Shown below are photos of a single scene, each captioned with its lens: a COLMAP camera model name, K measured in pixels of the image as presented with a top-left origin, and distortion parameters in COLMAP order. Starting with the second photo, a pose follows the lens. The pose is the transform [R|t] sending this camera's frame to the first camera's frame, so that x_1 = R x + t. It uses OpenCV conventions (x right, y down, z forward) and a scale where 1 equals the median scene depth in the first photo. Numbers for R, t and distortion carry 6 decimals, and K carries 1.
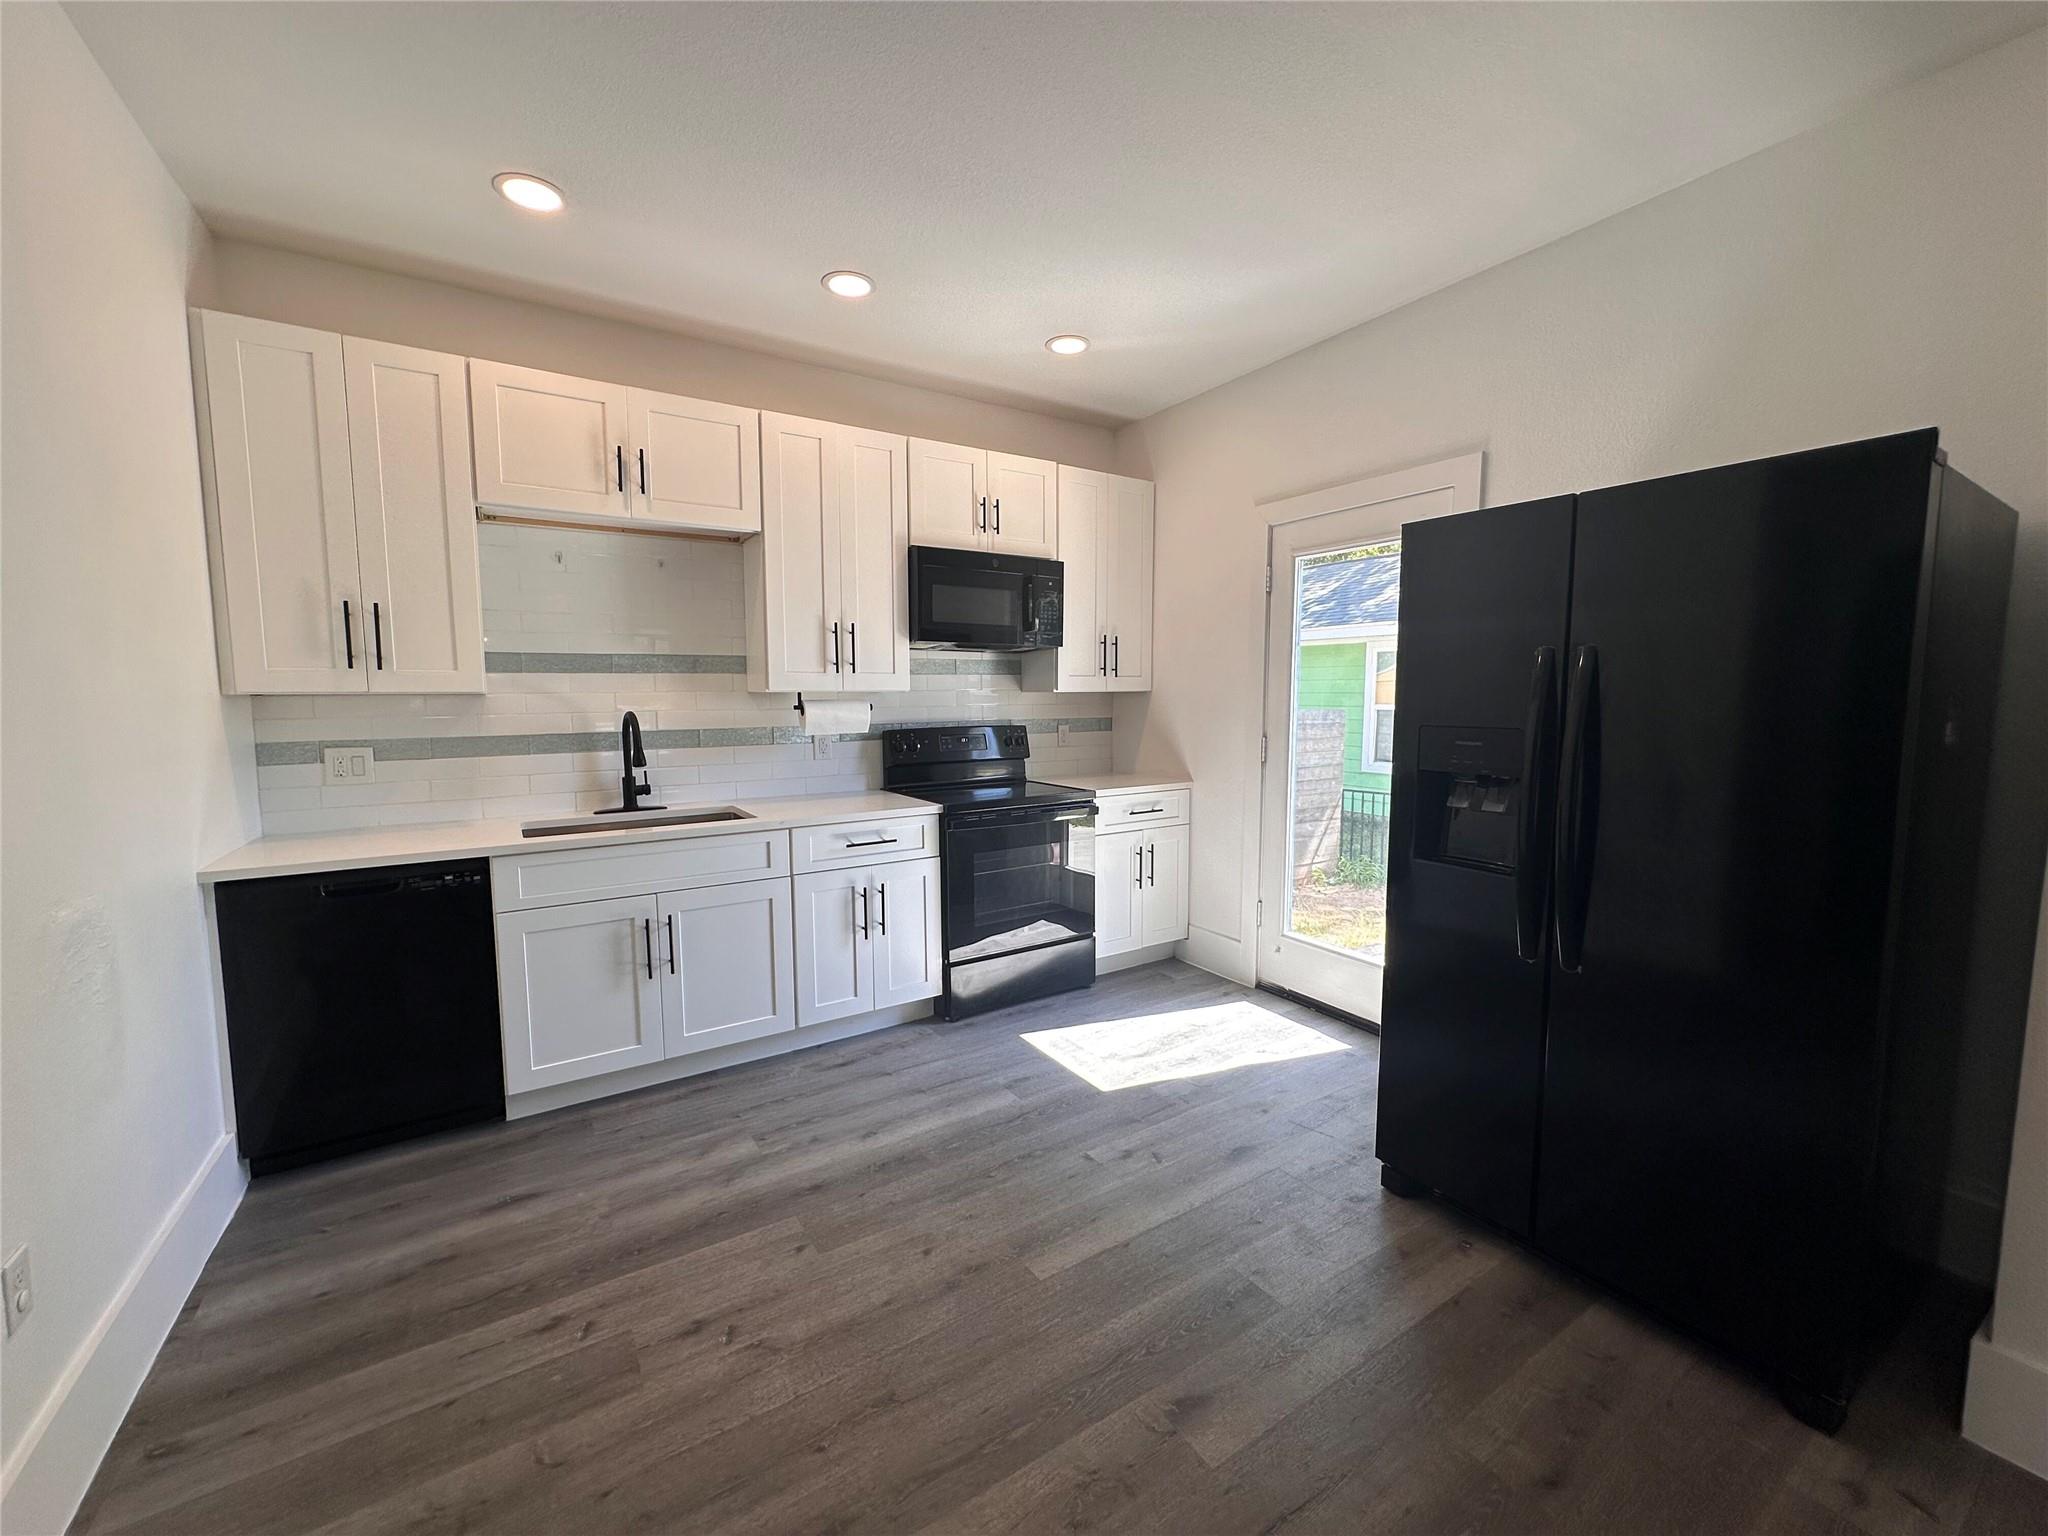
lens RADIAL K [[816.2, 0, 1022.4], [0, 816.2, 766.4], [0, 0, 1]] dist [-0.001622, 0.000311]
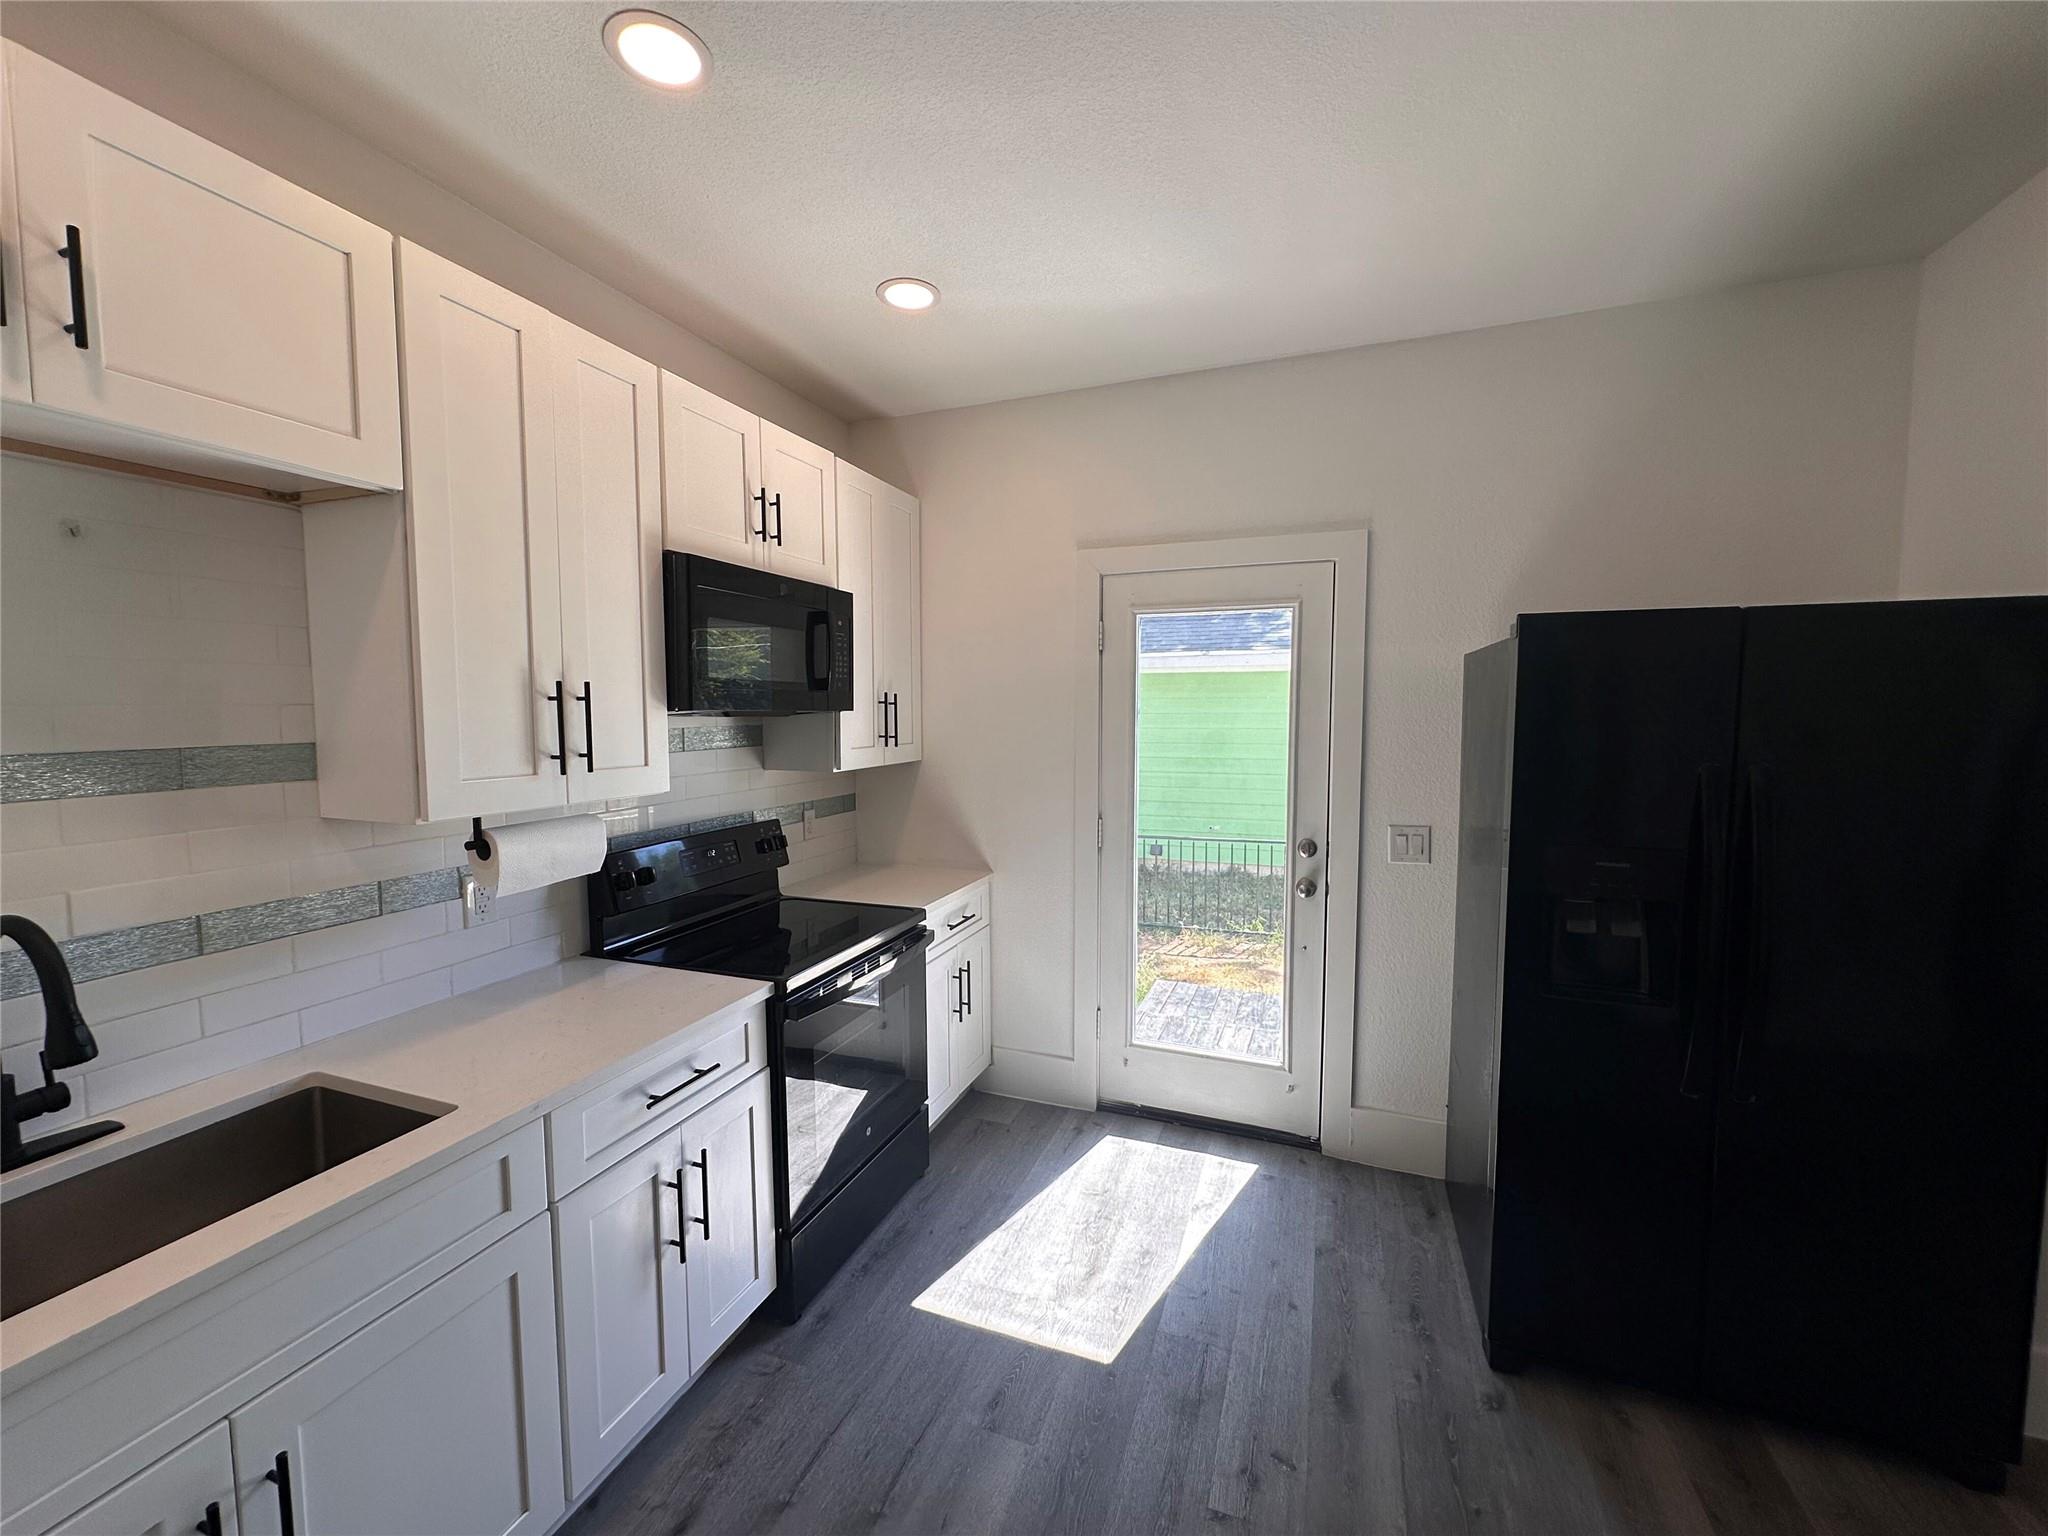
lens RADIAL K [[816.2, 0, 1022.4], [0, 816.2, 766.4], [0, 0, 1]] dist [-0.001622, 0.000311]
pose [[0.802932, -0.042822, 0.594530, -0.294716], [0.055748, 0.998439, -0.003375, -0.098415], [-0.593457, 0.035854, 0.804066, 0.378682]]
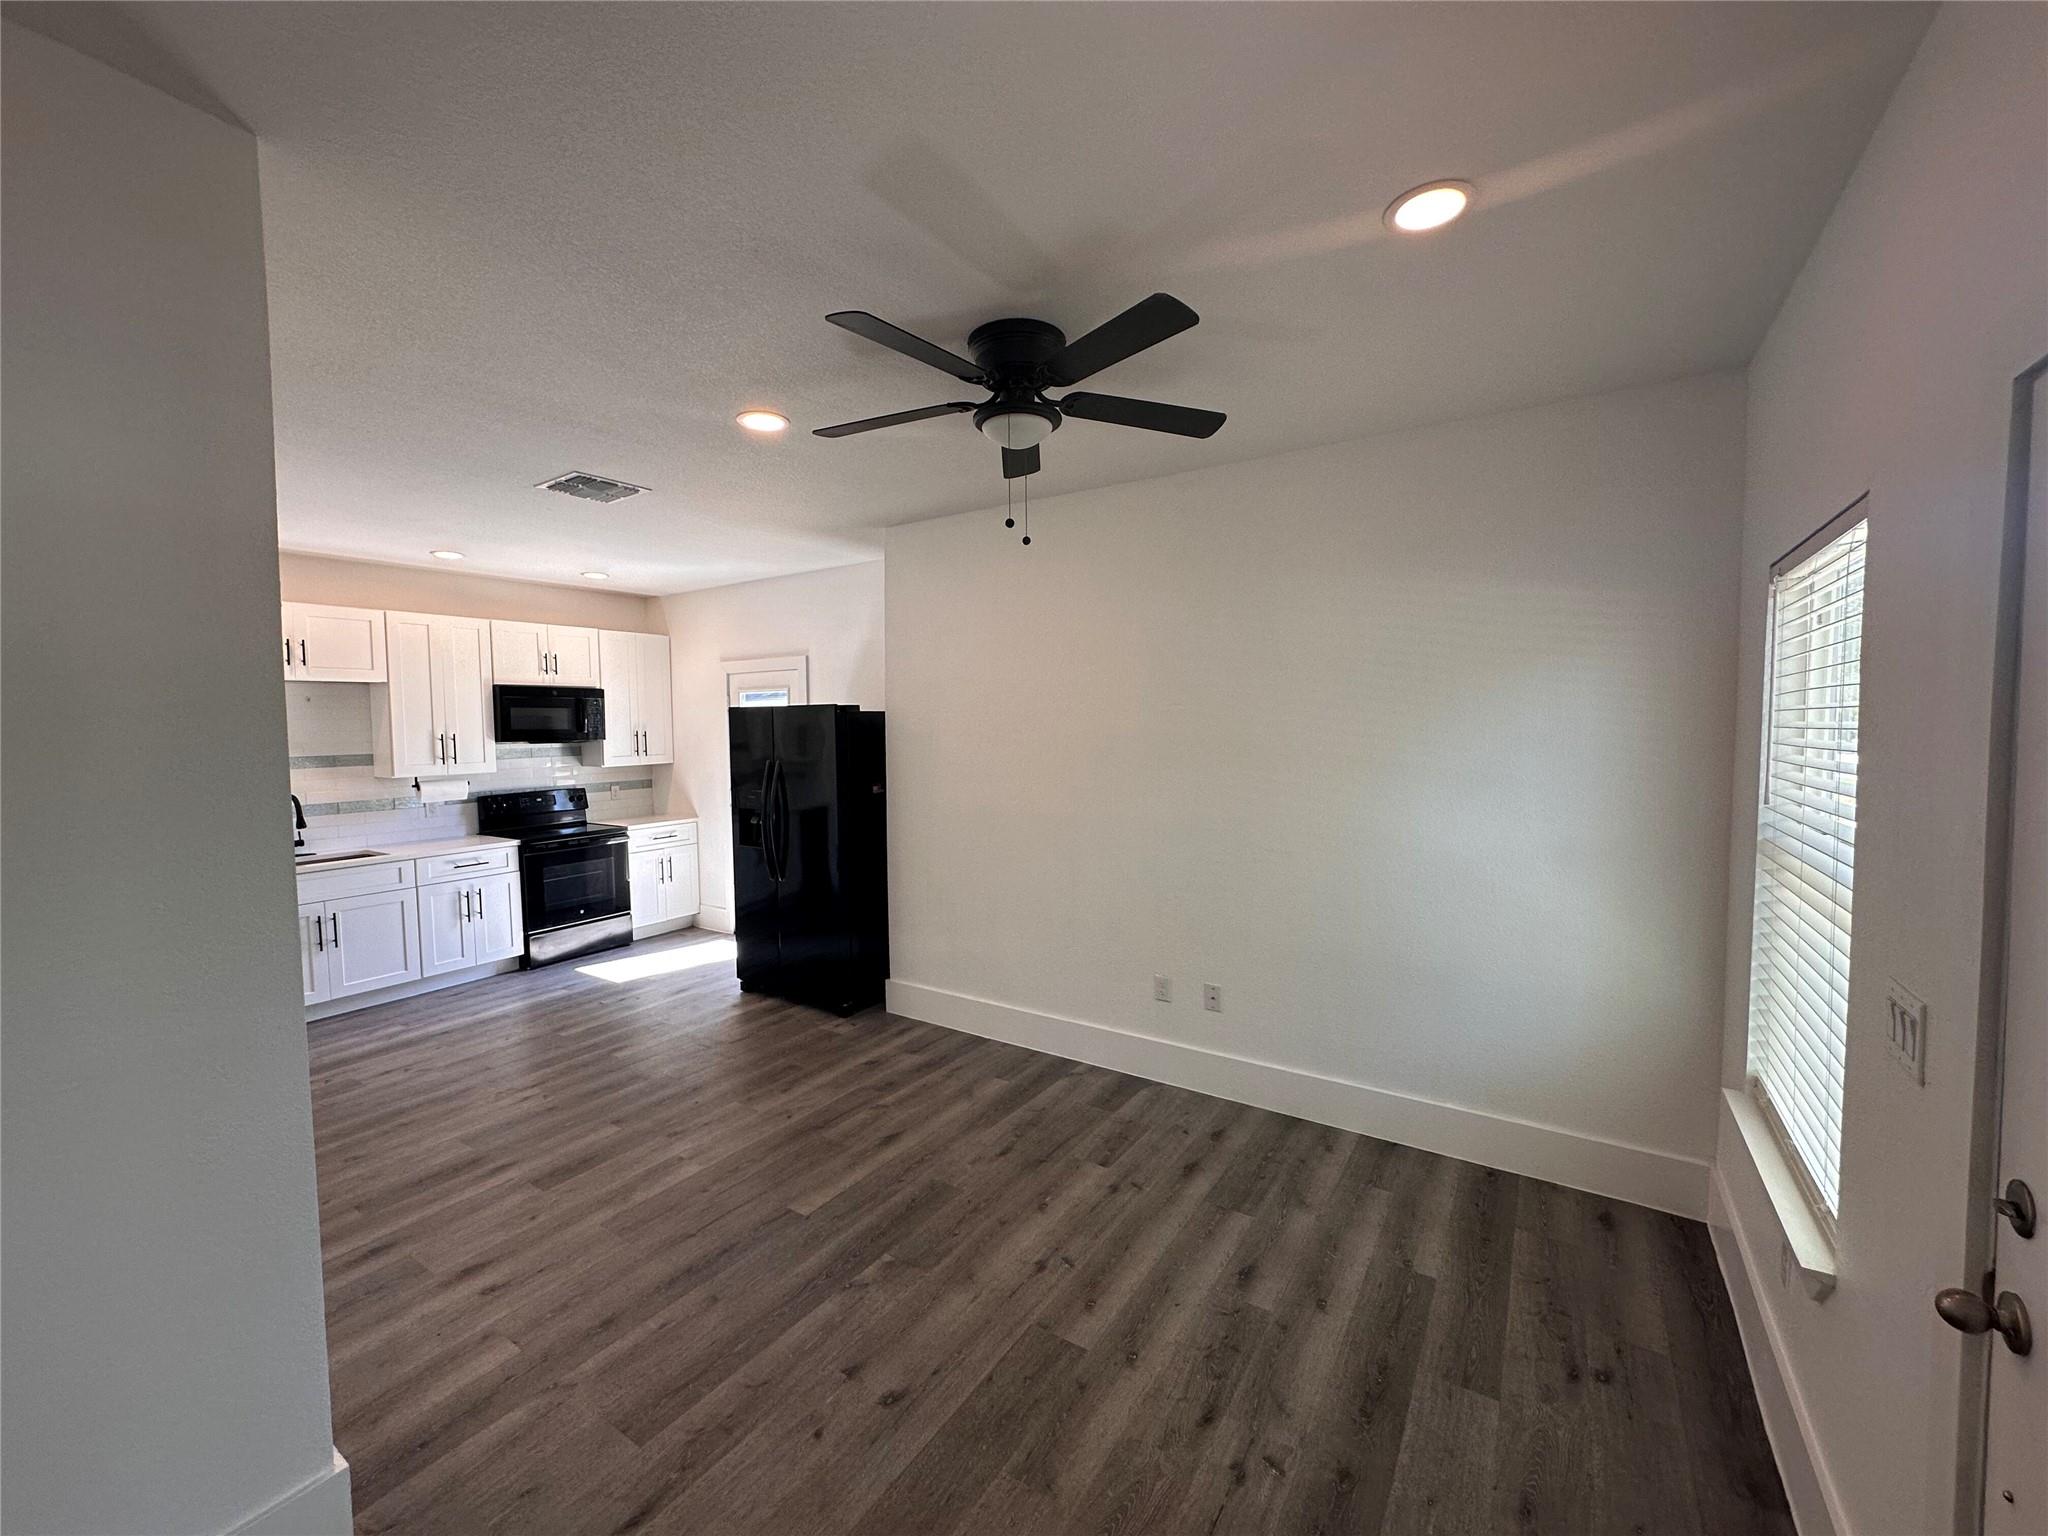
lens RADIAL K [[816.2, 0, 1022.4], [0, 816.2, 766.4], [0, 0, 1]] dist [-0.001622, 0.000311]
pose [[0.913382, -0.032688, 0.405790, 0.166515], [0.049423, 0.998302, -0.030828, -0.001746], [-0.404093, 0.048213, 0.913446, -0.946449]]
